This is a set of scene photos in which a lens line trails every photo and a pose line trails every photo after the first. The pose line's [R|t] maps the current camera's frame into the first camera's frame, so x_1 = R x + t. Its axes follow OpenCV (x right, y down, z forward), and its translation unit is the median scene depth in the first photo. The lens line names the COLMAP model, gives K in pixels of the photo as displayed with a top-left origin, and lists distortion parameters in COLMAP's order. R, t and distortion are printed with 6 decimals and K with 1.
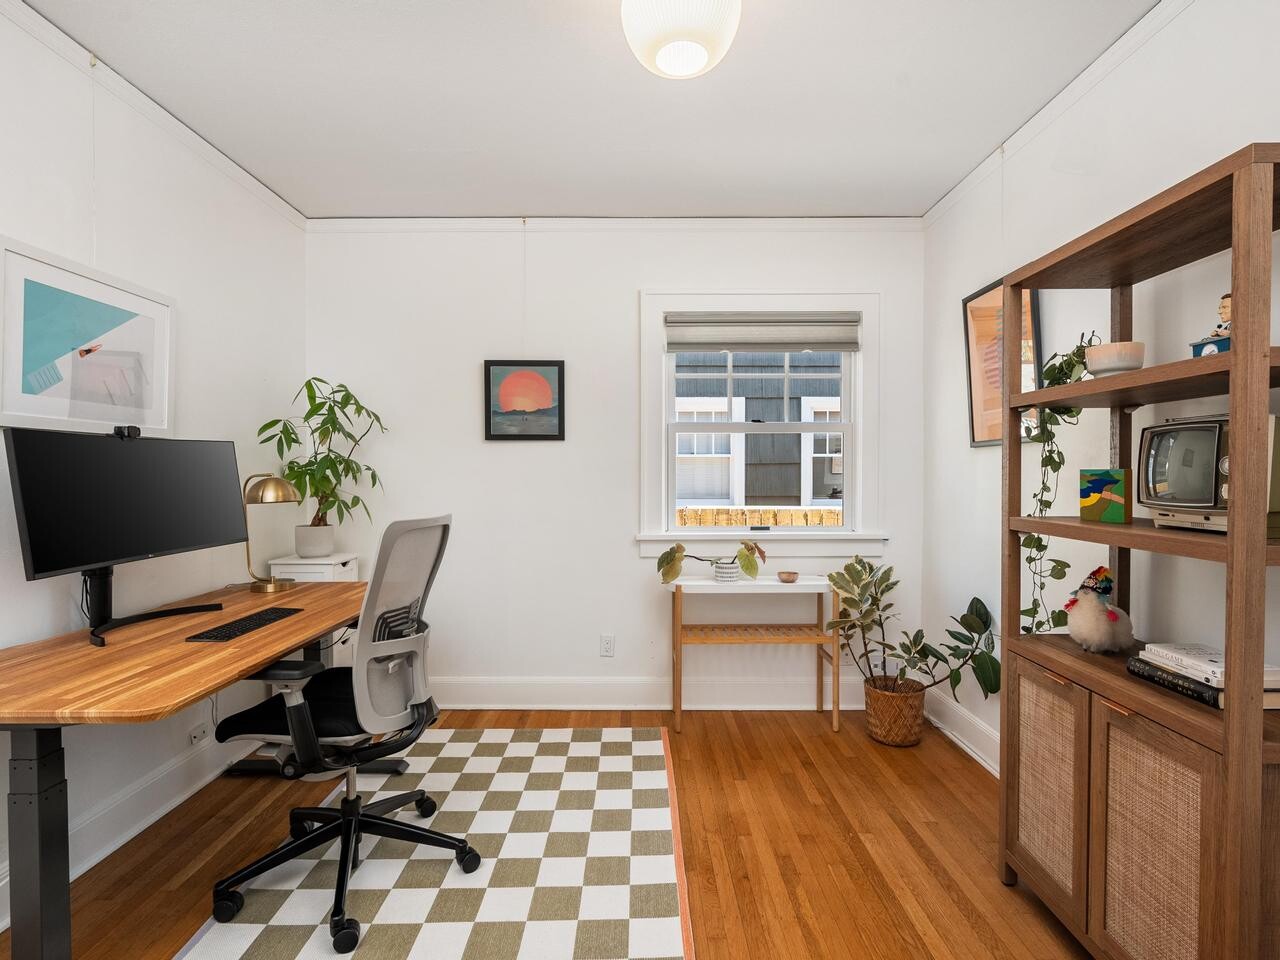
lens RADIAL K [[654.6, 0, 642.7], [0, 654.6, 487.2], [0, 0, 1]] dist [-0.000687, 0.001767]
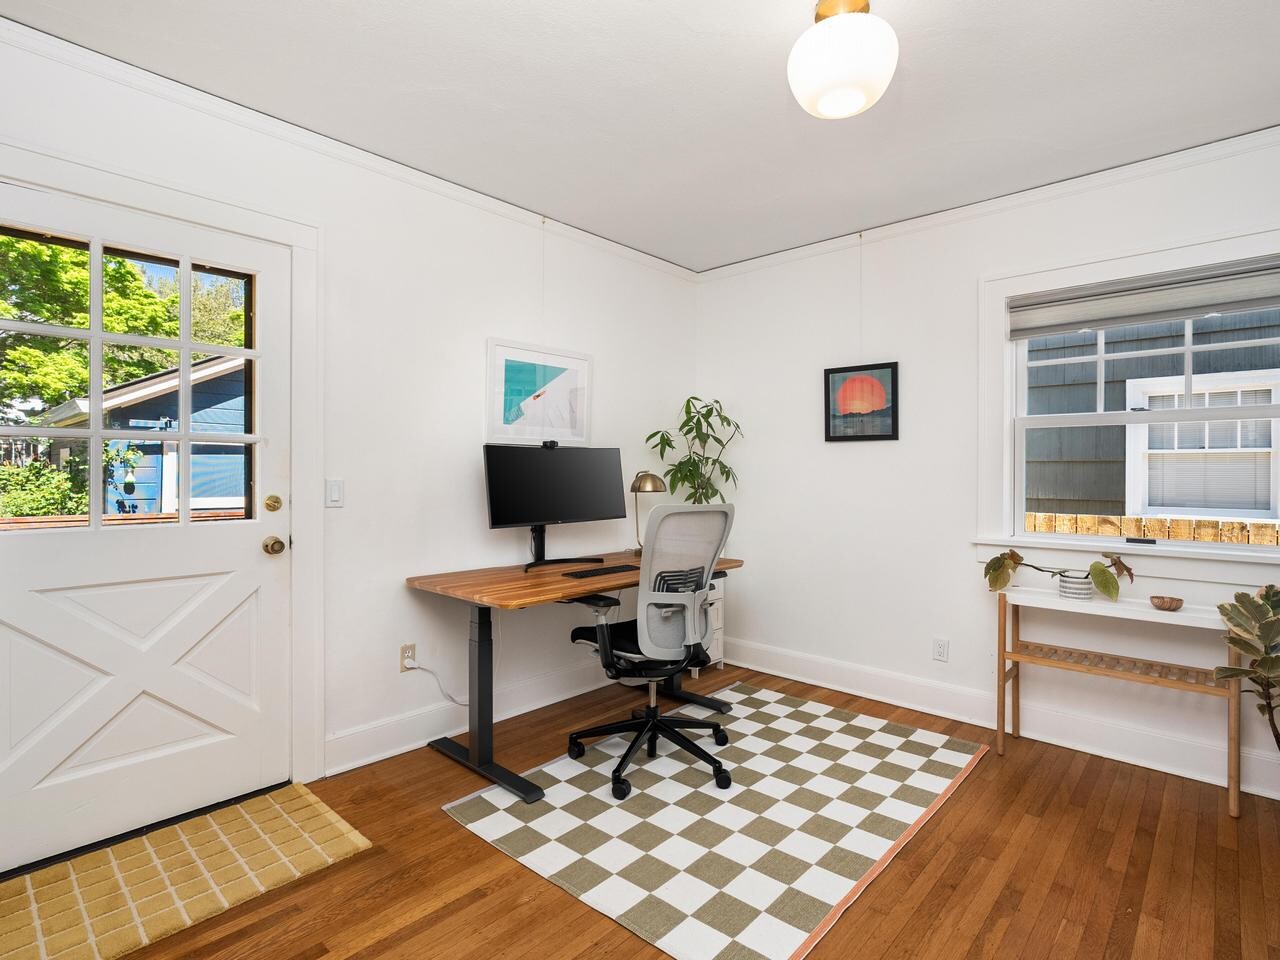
lens RADIAL K [[662.0, 0, 640.0], [0, 662.0, 480.0], [0, 0, 1]] dist [0.022580, 0.000583]
pose [[0.739427, 0.012964, -0.673112, 0.323221], [-0.020075, 0.999795, -0.002796, 0.002494], [0.672938, 0.015580, 0.739535, -0.040390]]
